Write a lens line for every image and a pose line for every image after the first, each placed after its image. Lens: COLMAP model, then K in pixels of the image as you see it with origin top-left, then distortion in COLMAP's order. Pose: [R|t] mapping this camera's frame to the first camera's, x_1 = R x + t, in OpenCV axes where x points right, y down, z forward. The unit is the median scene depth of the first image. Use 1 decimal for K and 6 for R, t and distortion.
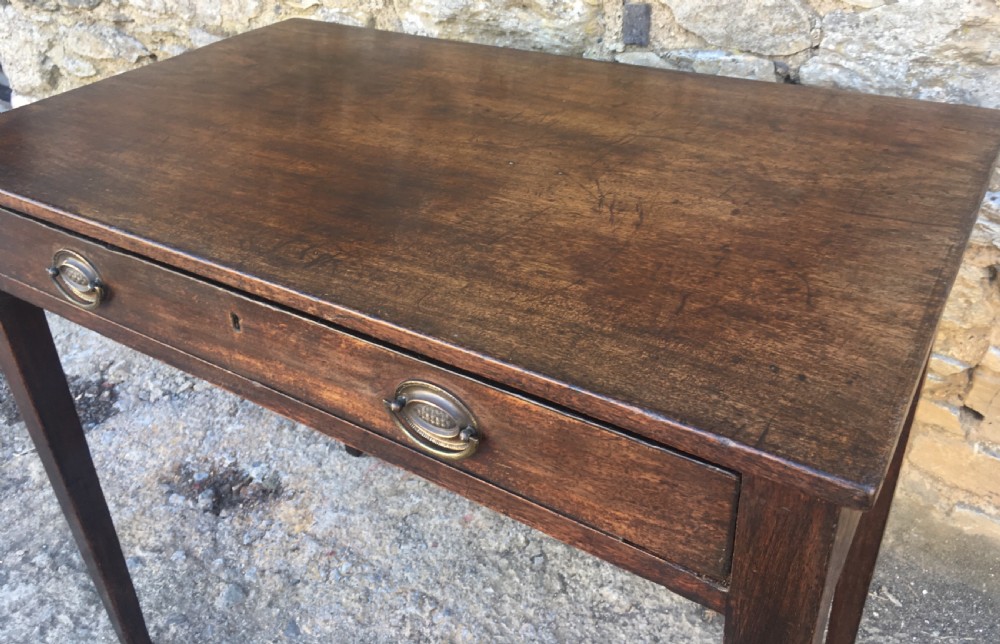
lens RADIAL K [[853.8, 0, 502.6], [0, 853.8, 273.1], [0, 0, 1]] dist [0.069592, -0.098566]
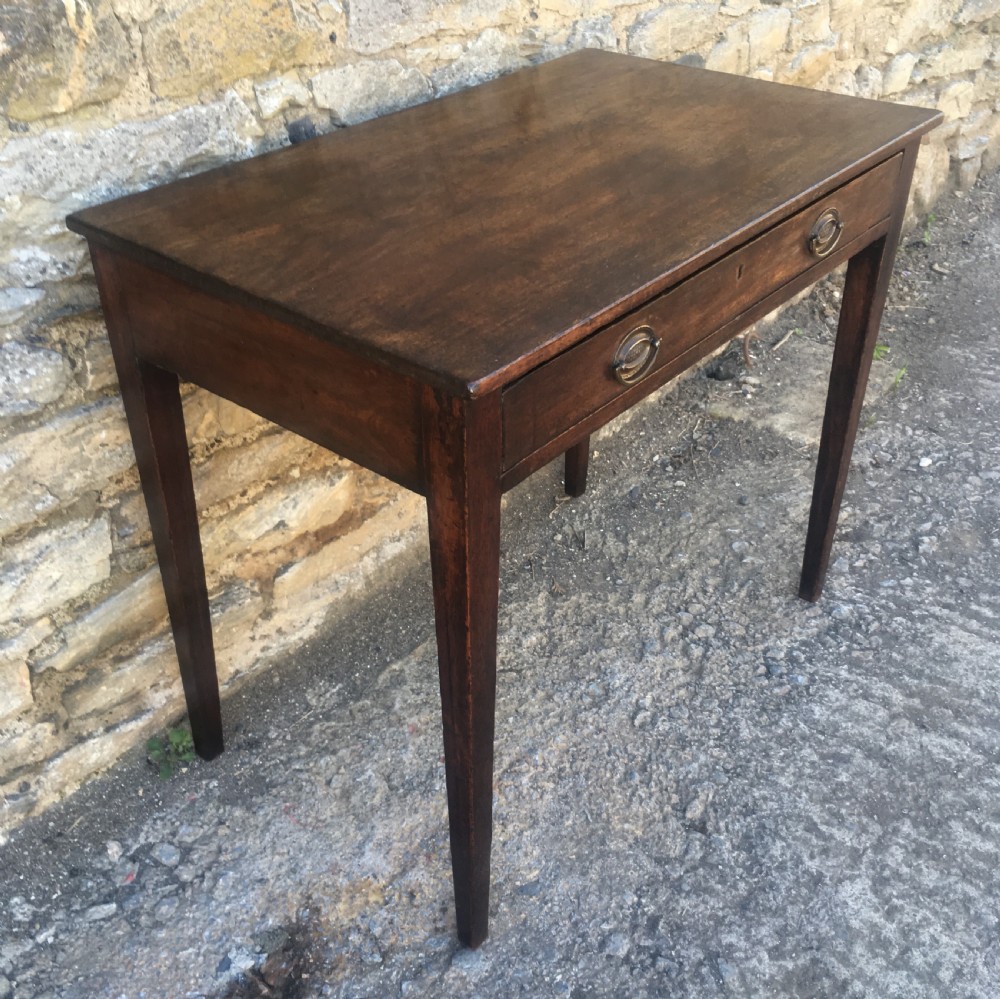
lens RADIAL K [[1140.2, 0, 504.4], [0, 1140.2, 514.6], [0, 0, 1]] dist [0.056000, 0.000000]
pose [[0.104804, -0.521949, 0.846514, -1.057135], [0.508119, 0.759814, 0.405583, -0.358739], [-0.854887, 0.387623, 0.344844, 0.504983]]
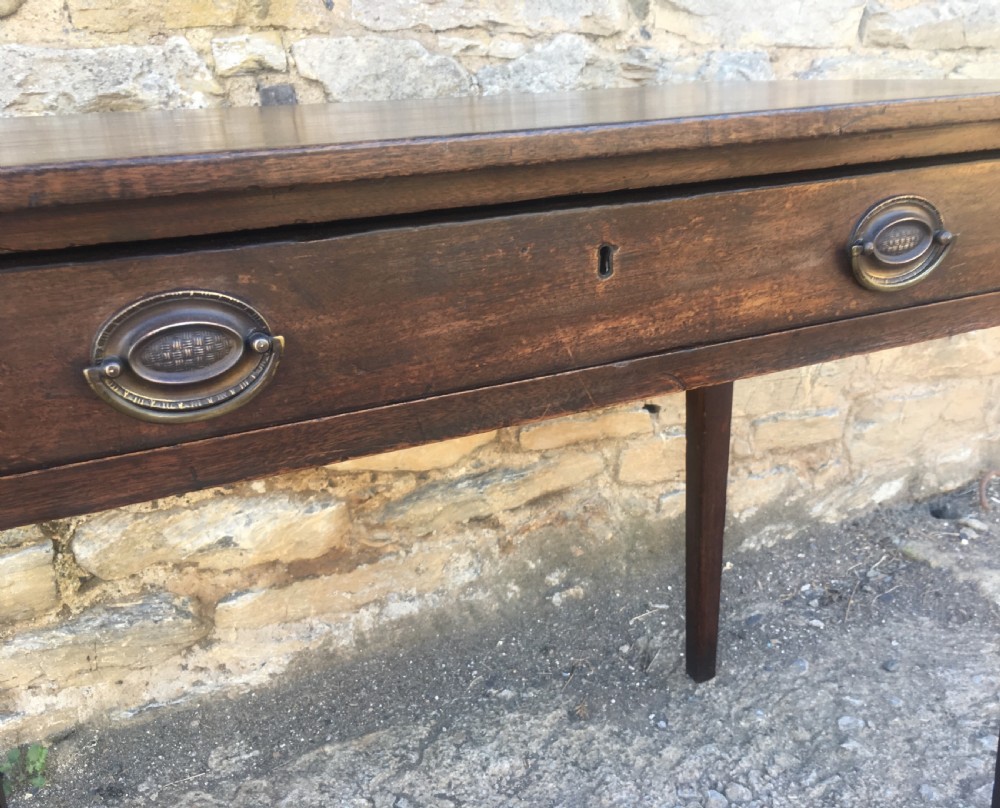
lens RADIAL K [[920.6, 0, 537.1], [0, 920.6, 404.0], [0, 0, 1]] dist [0.041716, 0.000000]
pose [[0.528503, -0.271714, 0.804274, -0.502905], [0.435234, 0.900136, 0.018100, 0.063210], [-0.728873, 0.340481, 0.593983, 0.348944]]
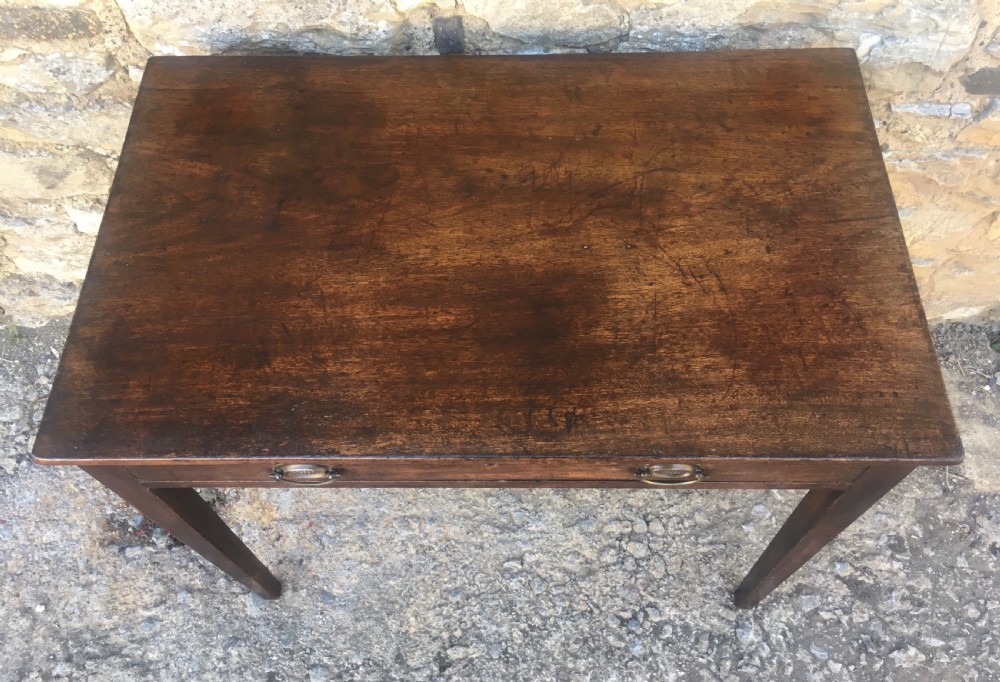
lens RADIAL K [[849.7, 0, 498.2], [0, 849.7, 335.6], [0, 0, 1]] dist [0.081286, -0.109876]
pose [[0.839131, -0.453531, 0.300281, -0.245949], [0.257046, 0.817171, 0.515906, -0.478975], [-0.479360, -0.355727, 0.802292, 0.036015]]
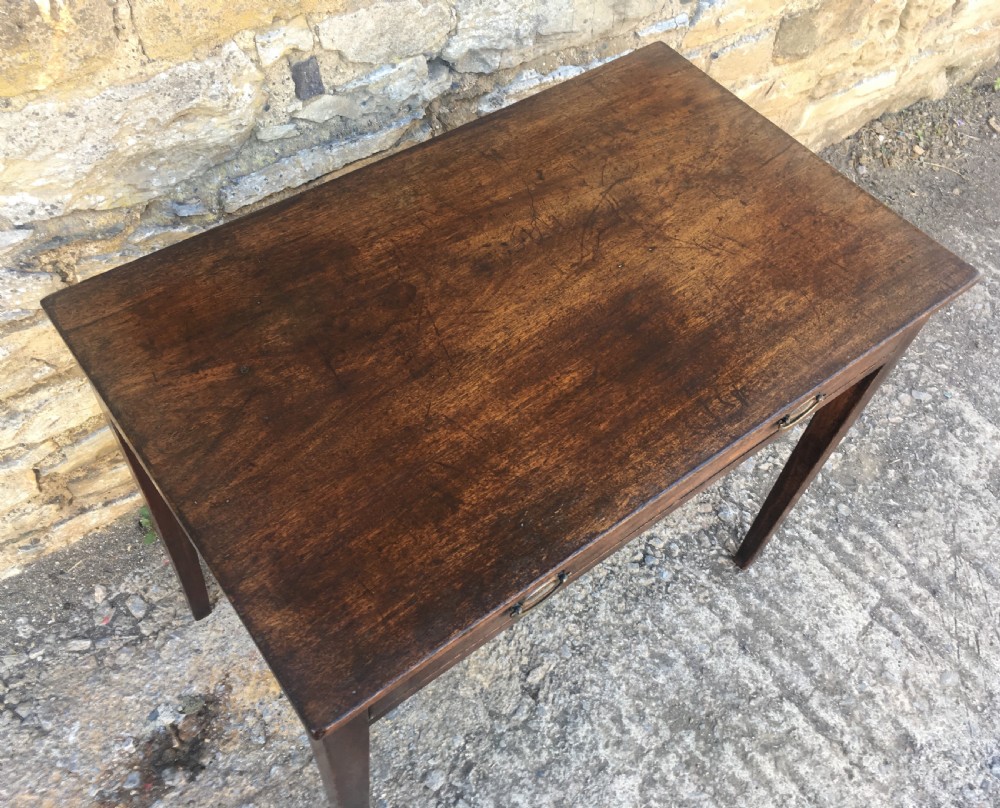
lens RADIAL K [[920.6, 0, 487.0], [0, 920.6, 409.0], [0, 0, 1]] dist [0.041716, 0.000000]
pose [[0.334744, -0.727924, 0.598392, -0.661264], [0.392139, 0.685039, 0.613961, -0.574018], [-0.856839, 0.029133, 0.514760, 0.265766]]
